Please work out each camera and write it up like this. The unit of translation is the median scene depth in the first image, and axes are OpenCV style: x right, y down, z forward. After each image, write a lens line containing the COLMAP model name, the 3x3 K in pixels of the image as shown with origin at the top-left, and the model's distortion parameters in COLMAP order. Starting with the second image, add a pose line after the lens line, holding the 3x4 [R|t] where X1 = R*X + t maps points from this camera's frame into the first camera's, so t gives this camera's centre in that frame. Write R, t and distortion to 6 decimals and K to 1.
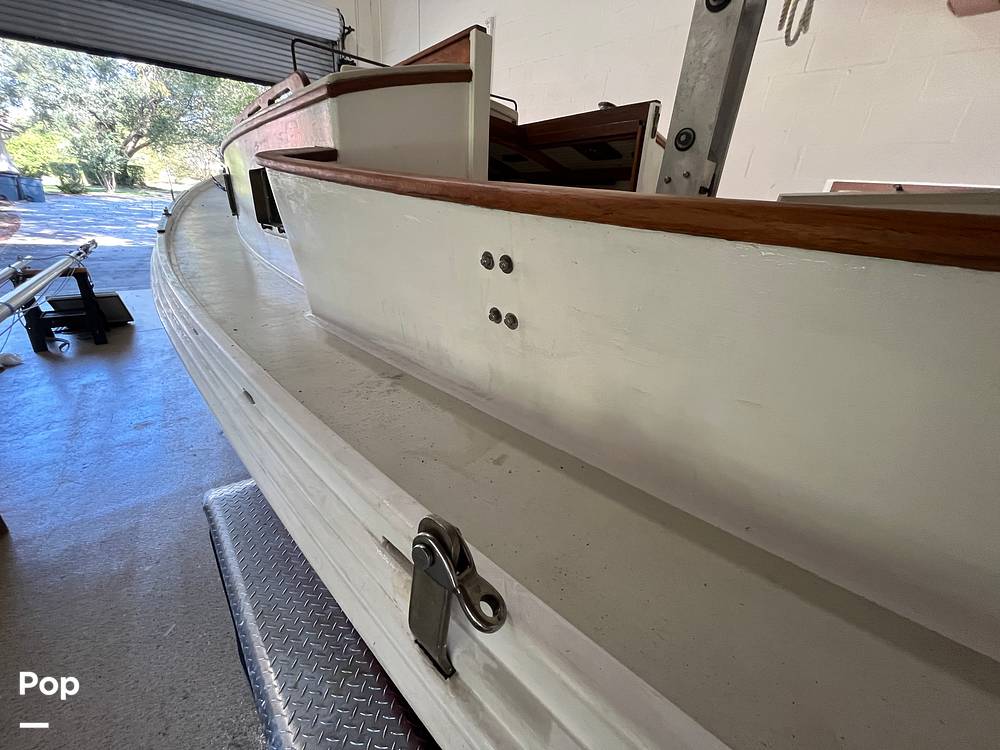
lens RADIAL K [[405.0, 0, 502.0], [0, 405.0, 373.4], [0, 0, 1]] dist [-0.002892, -0.000133]
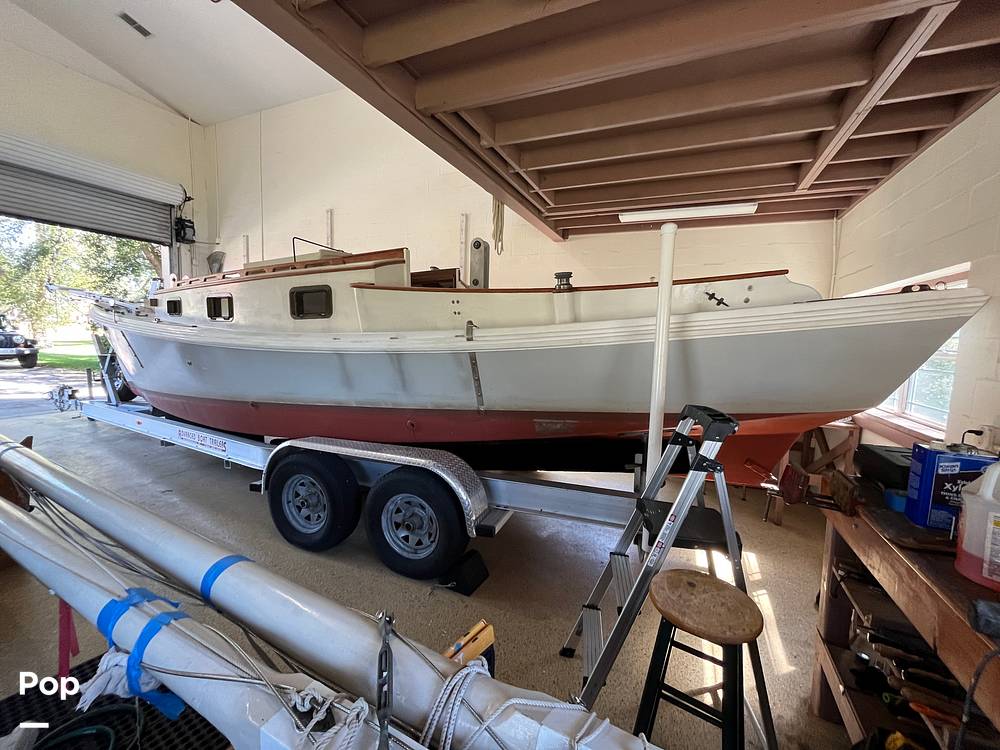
lens RADIAL K [[407.8, 0, 500.0], [0, 407.8, 375.0], [0, 0, 1]] dist [-0.003513, -0.000157]
pose [[0.881144, -0.088031, 0.464582, -0.820246], [0.220969, 0.945295, -0.239979, 0.810916], [-0.418042, 0.314114, 0.852393, -1.388769]]
